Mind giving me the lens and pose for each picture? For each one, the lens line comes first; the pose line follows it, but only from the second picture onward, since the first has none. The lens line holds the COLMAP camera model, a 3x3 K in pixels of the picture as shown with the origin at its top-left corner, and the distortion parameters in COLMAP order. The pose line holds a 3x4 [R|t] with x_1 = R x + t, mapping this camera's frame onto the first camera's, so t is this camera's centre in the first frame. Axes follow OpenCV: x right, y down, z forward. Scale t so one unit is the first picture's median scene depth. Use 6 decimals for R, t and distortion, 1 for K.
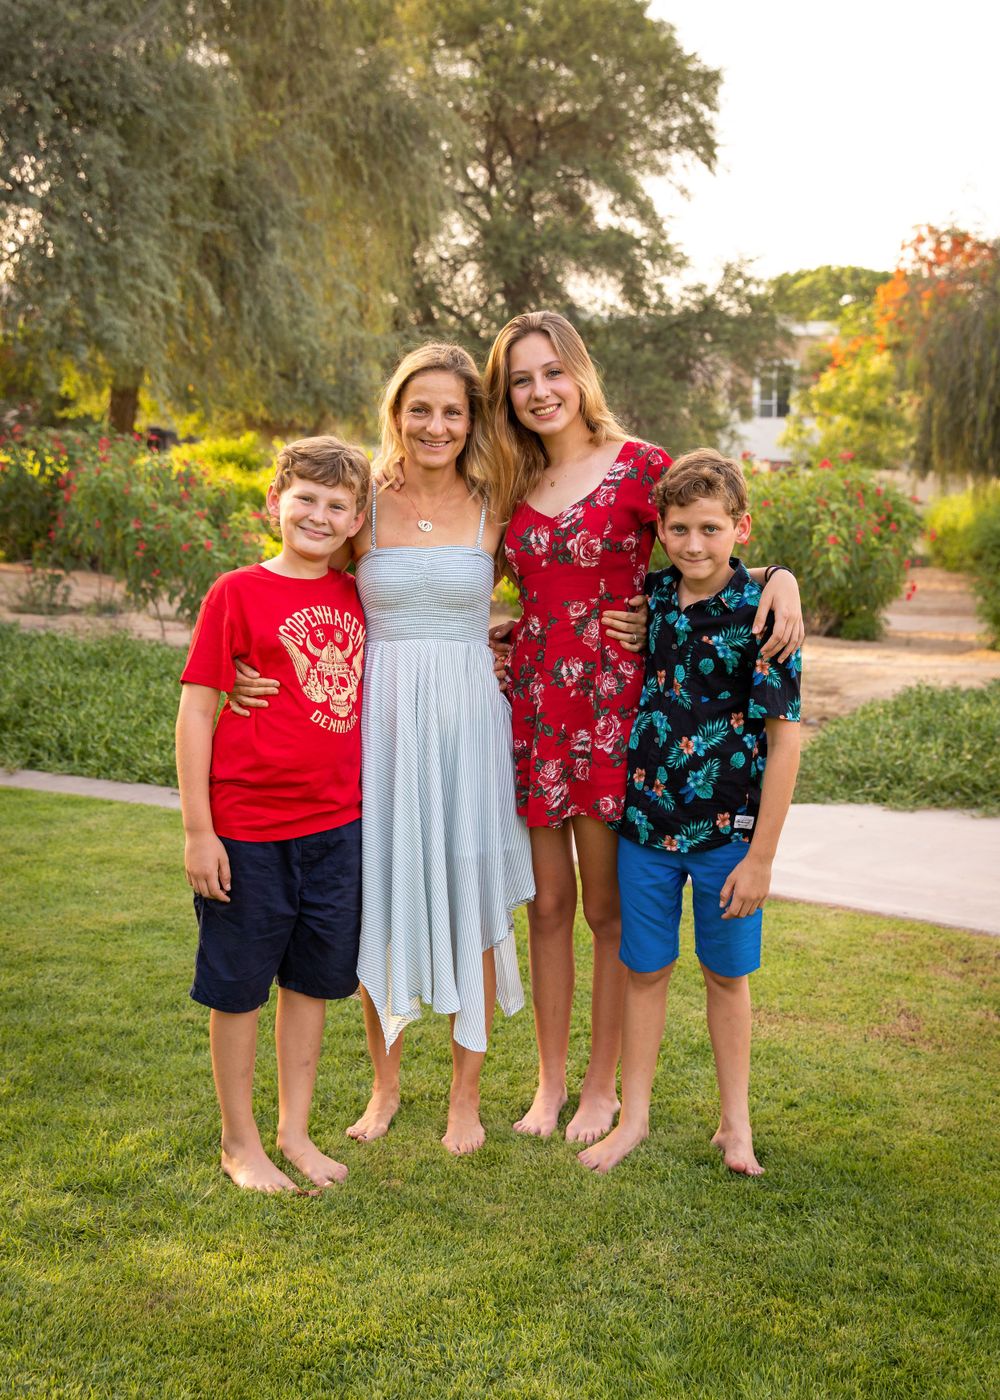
lens RADIAL K [[1789.8, 0, 538.2], [0, 1789.8, 719.8], [0, 0, 1]] dist [-0.059790, 0.016219]
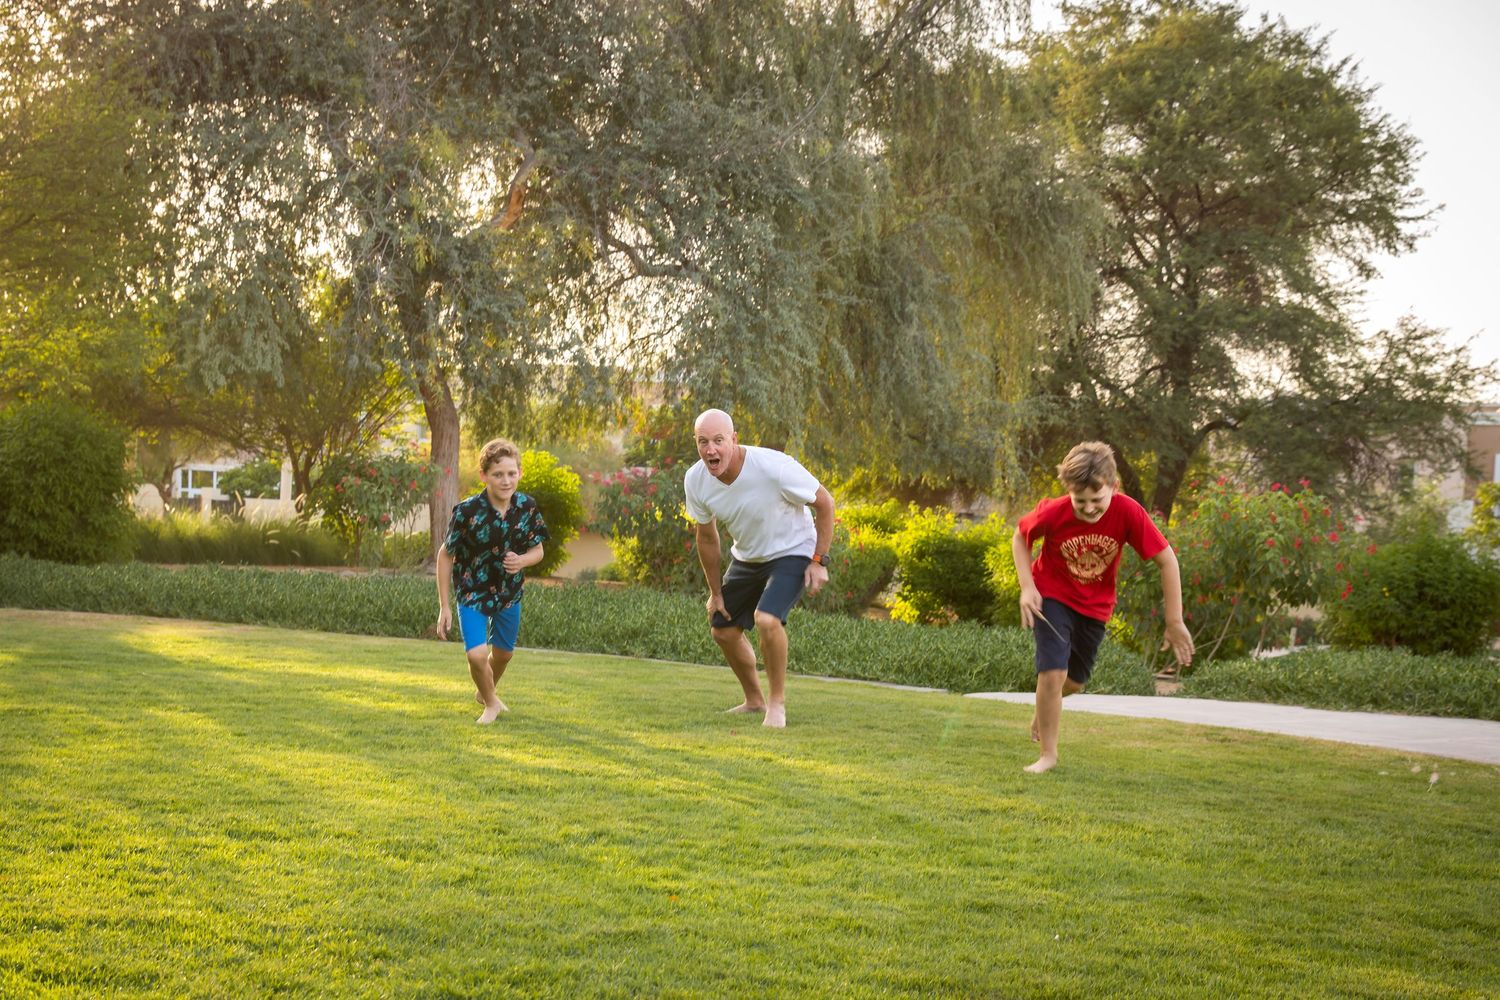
lens RADIAL K [[2182.2, 0, 587.2], [0, 2182.2, 675.1], [0, 0, 1]] dist [-0.065188, 0.061760]
pose [[0.947597, 0.051289, -0.315325, 0.094200], [-0.082971, 0.992670, -0.087879, 0.082766], [0.308506, 0.109437, 0.944906, -0.290846]]
